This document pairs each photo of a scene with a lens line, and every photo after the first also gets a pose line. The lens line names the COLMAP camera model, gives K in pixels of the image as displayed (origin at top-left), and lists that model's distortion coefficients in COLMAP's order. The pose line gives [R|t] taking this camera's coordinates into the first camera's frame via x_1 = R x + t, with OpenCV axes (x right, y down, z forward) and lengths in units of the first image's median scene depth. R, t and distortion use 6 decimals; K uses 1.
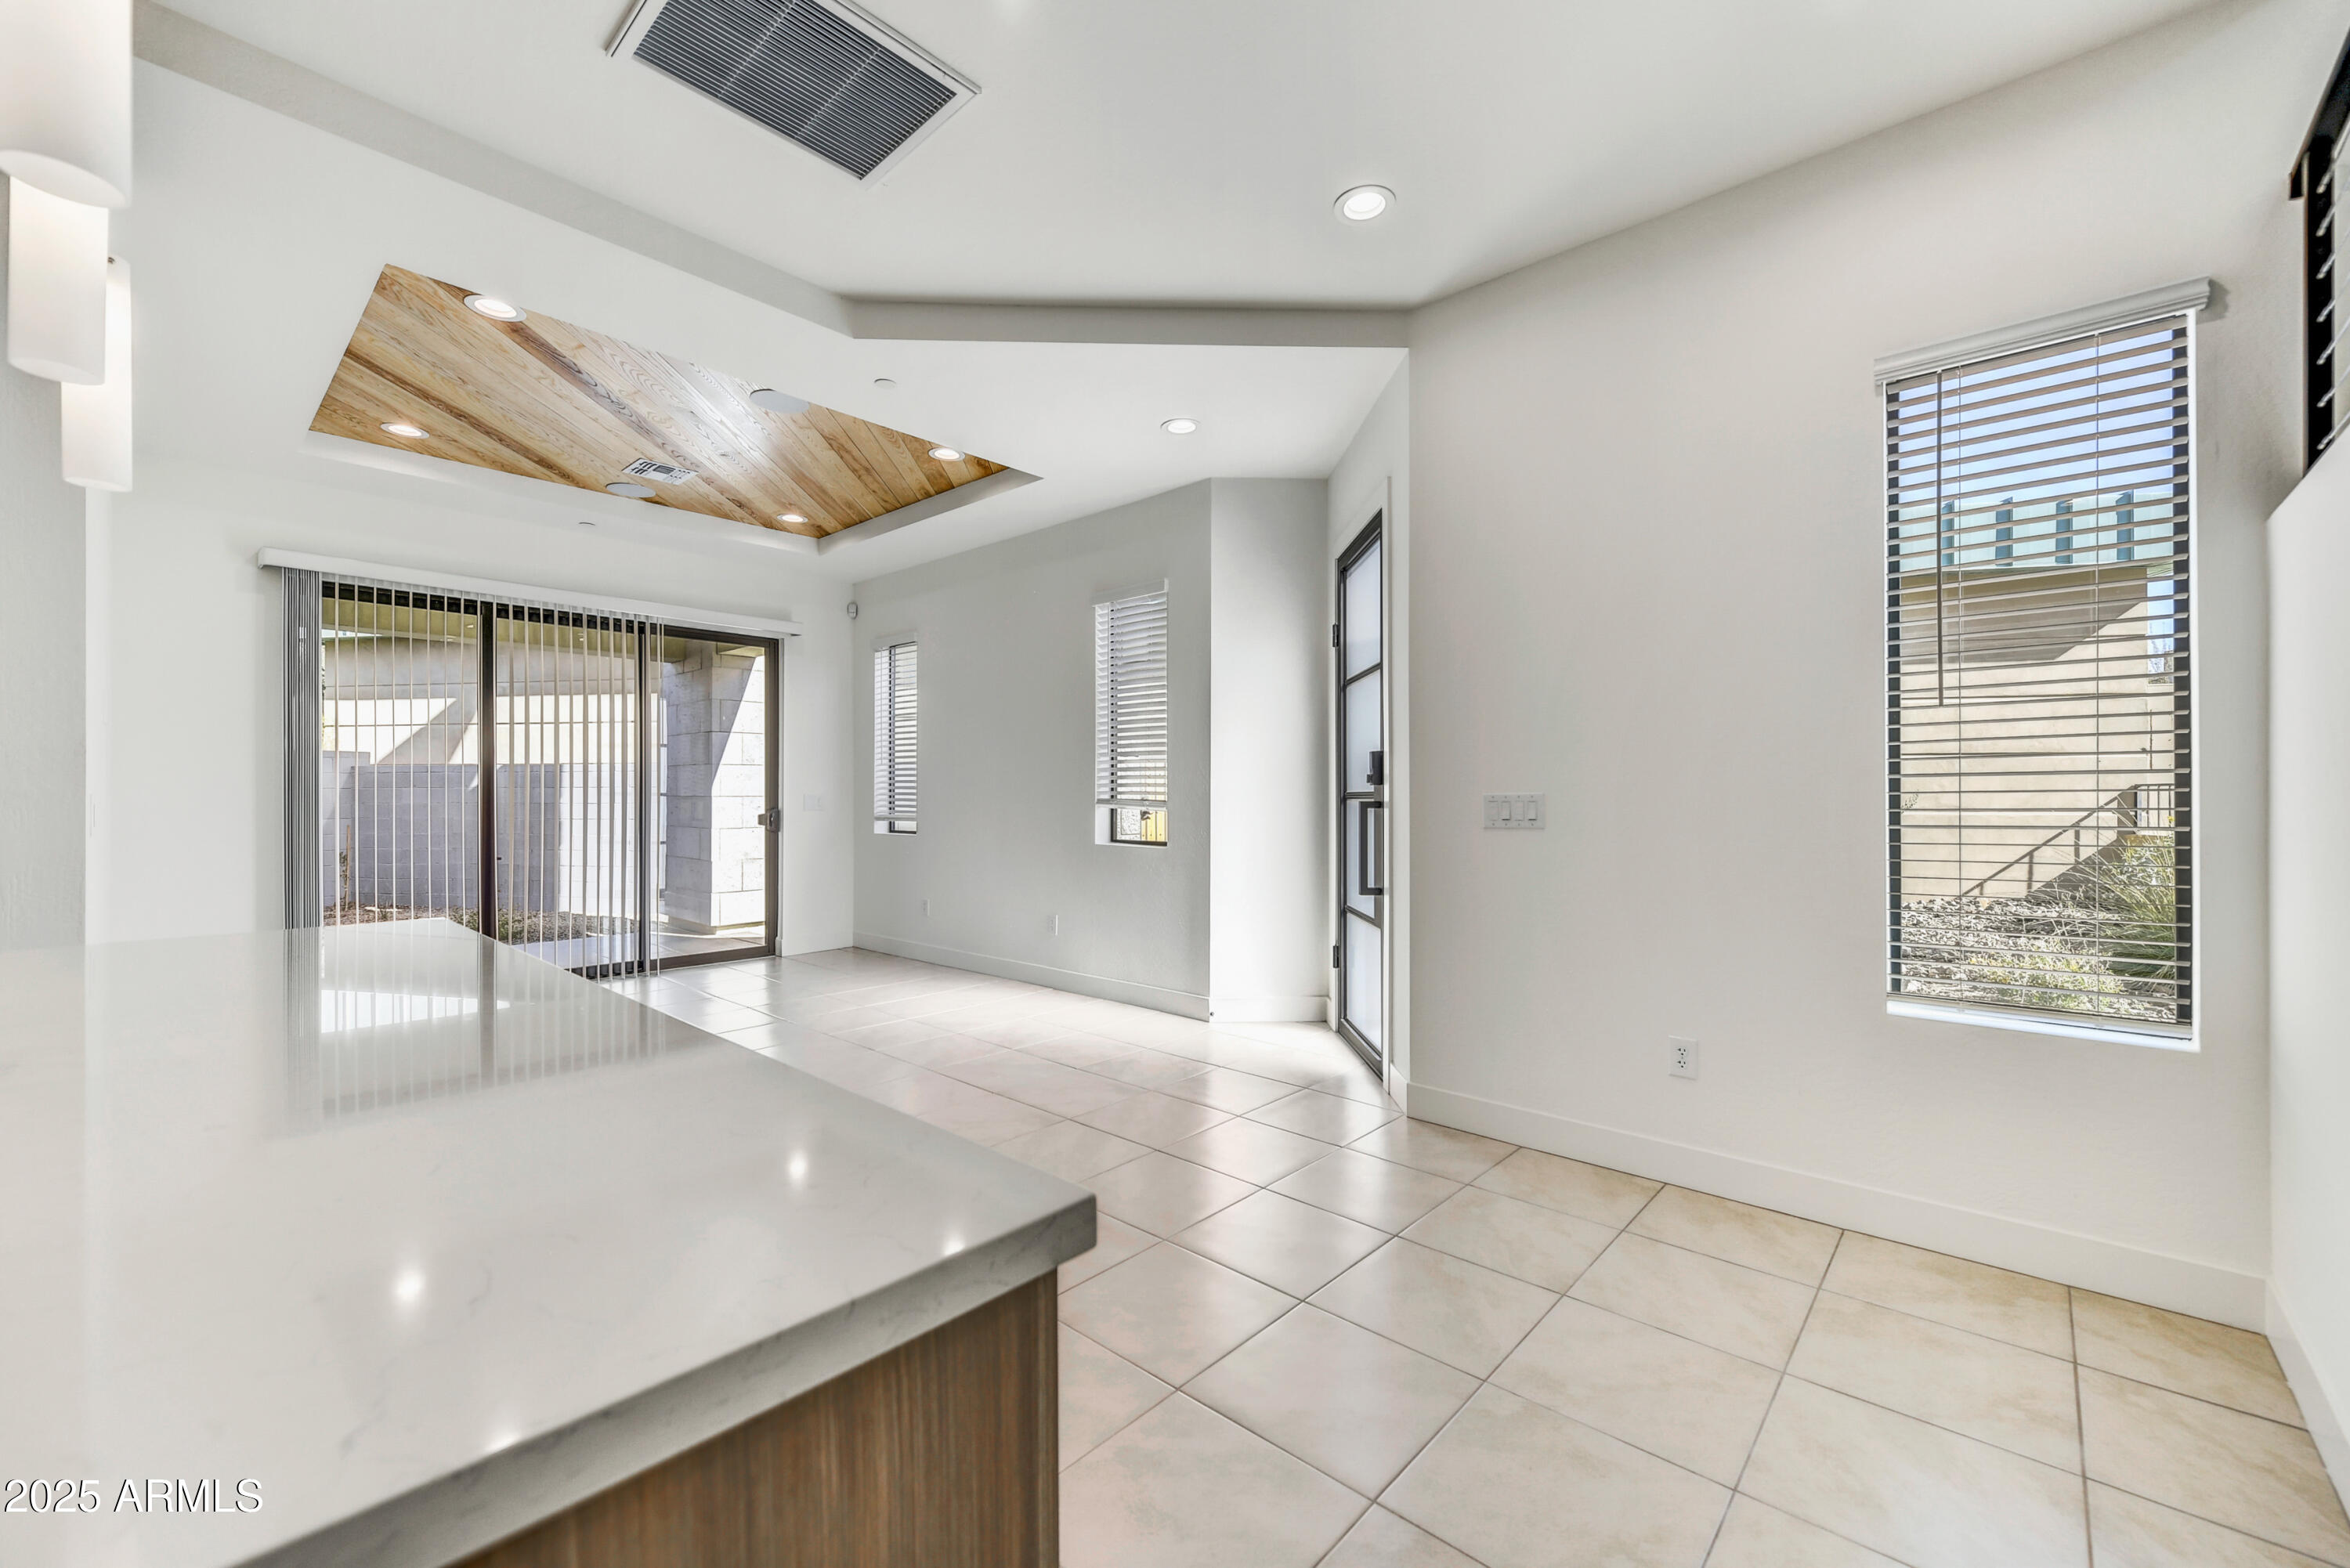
lens RADIAL K [[944.9, 0, 1172.8], [0, 944.9, 788.9], [0, 0, 1]] dist [0.002885, 0.000038]
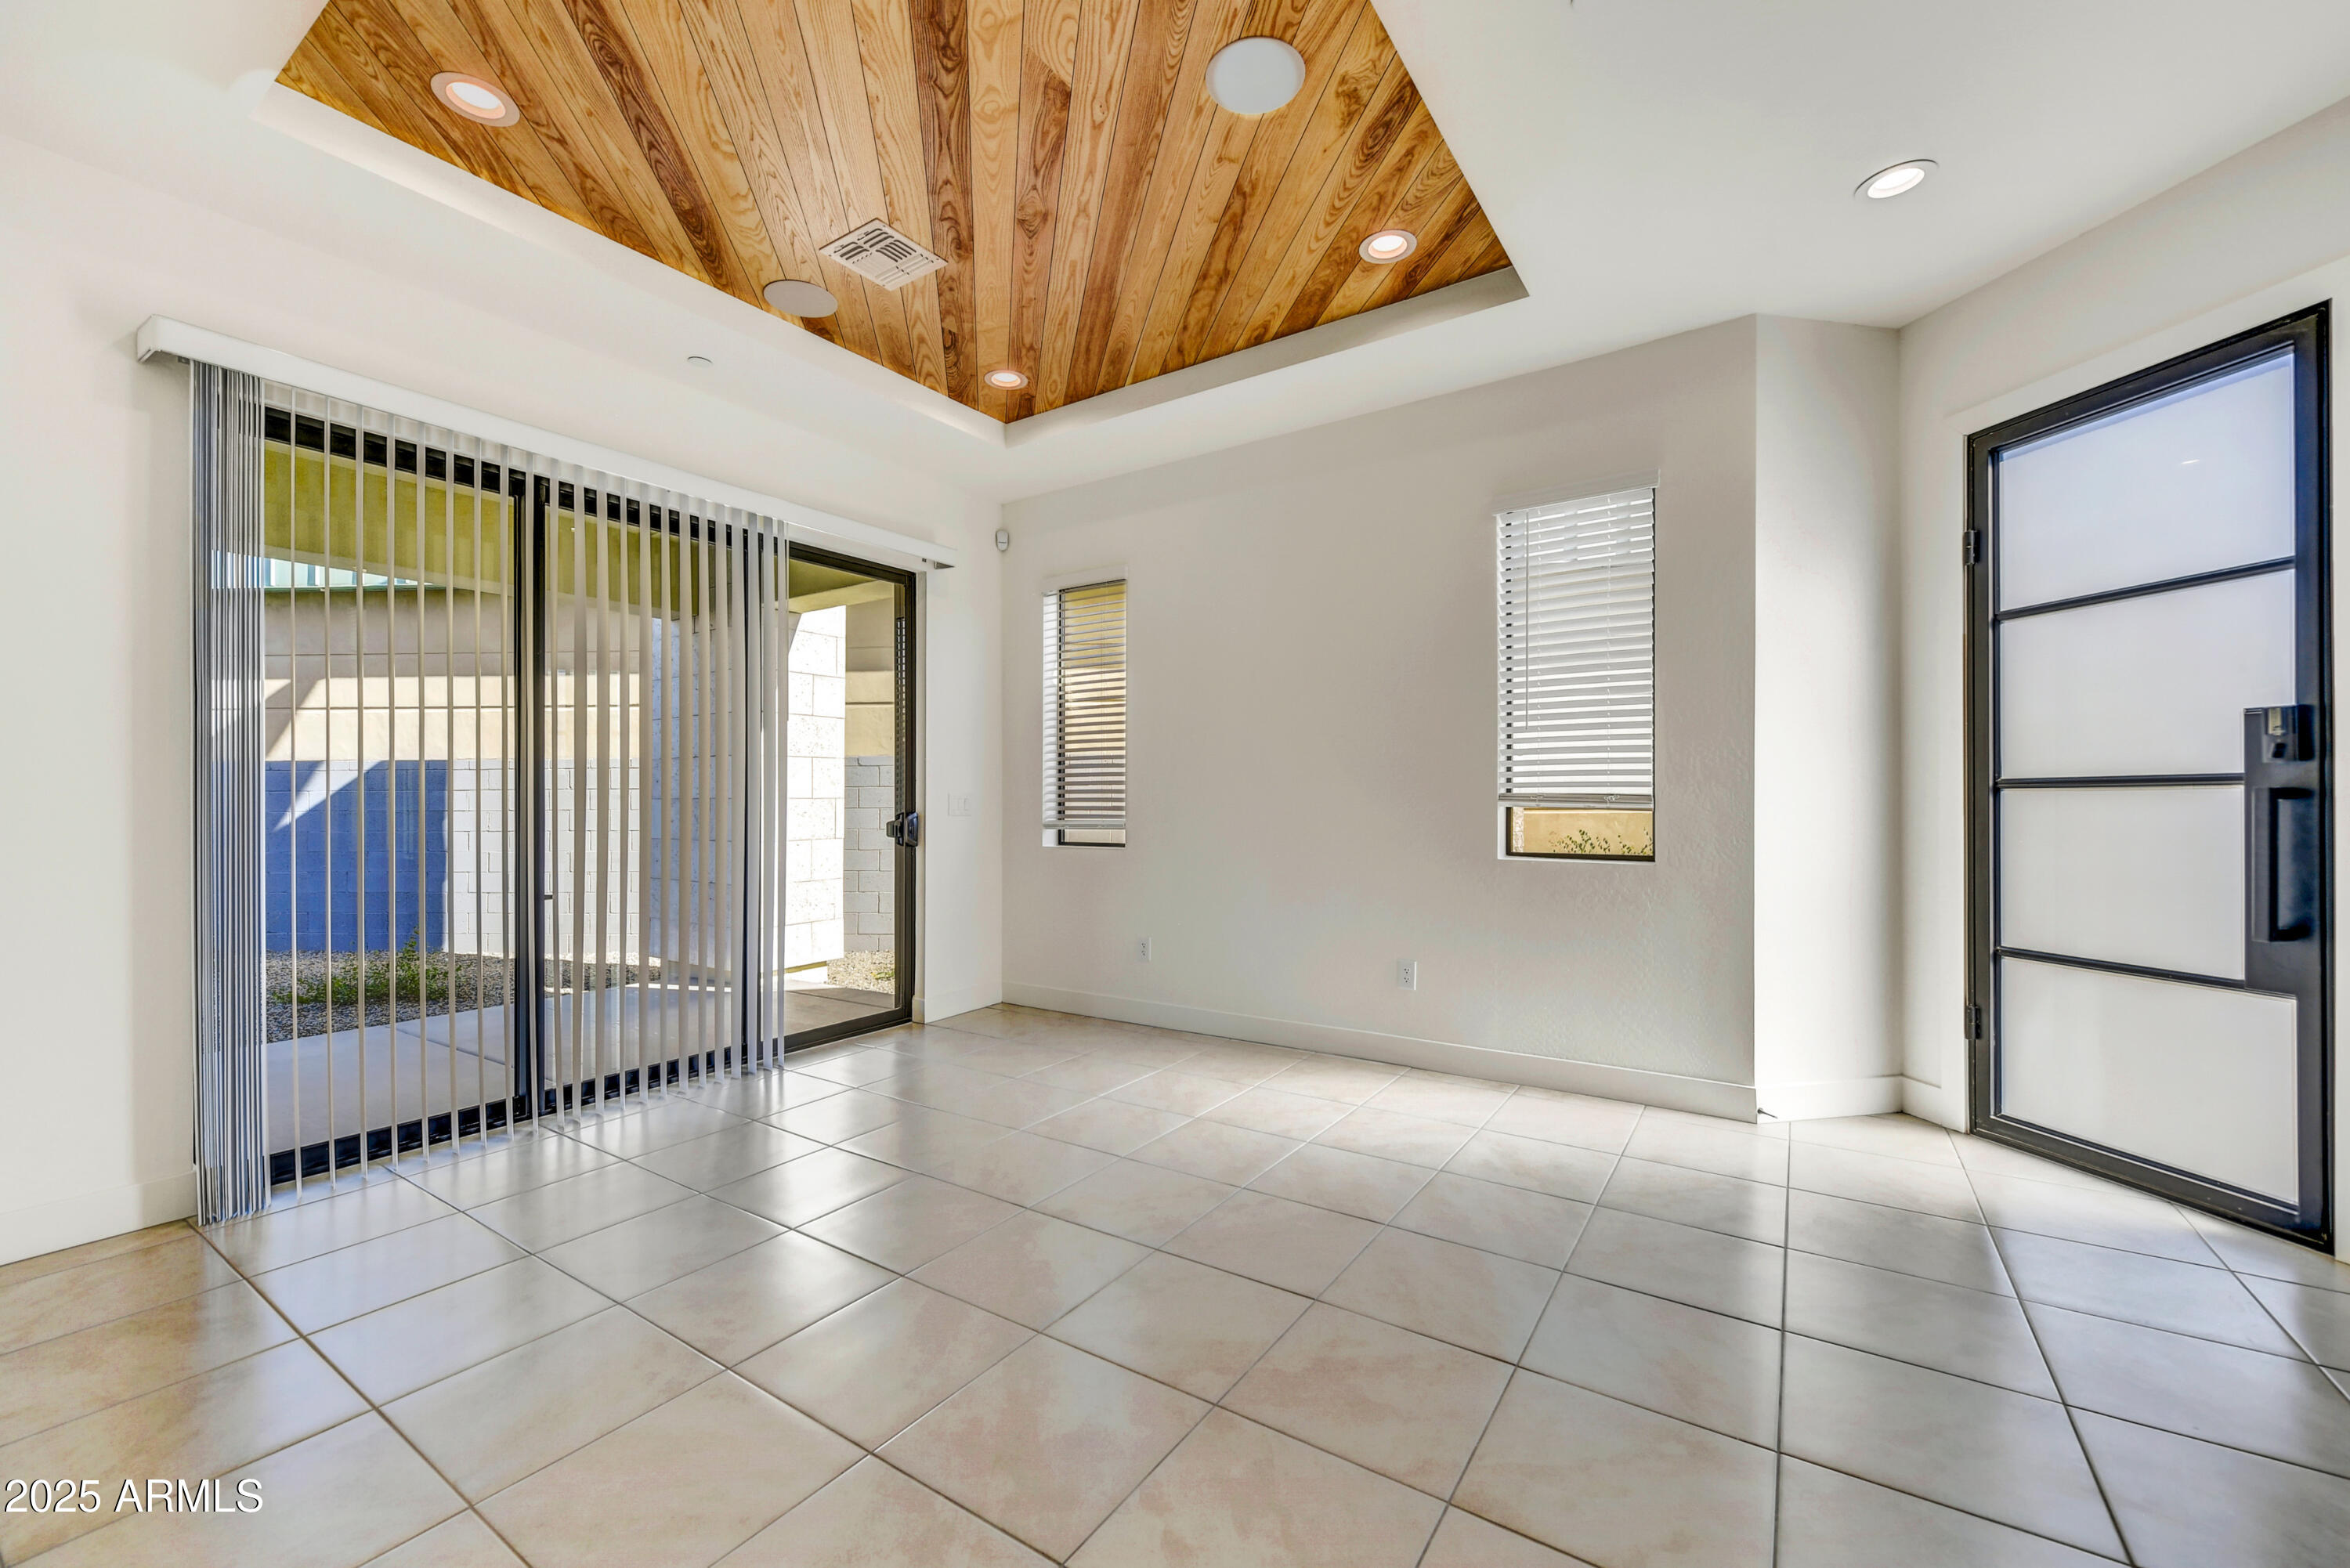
lens RADIAL K [[944.9, 0, 1174.5], [0, 944.9, 790.0], [0, 0, 1]] dist [0.002885, 0.000038]
pose [[0.989587, -0.004346, 0.143868, -0.411336], [0.004697, 0.999987, -0.002099, 0.007496], [-0.143857, 0.002753, 0.989595, 0.345835]]
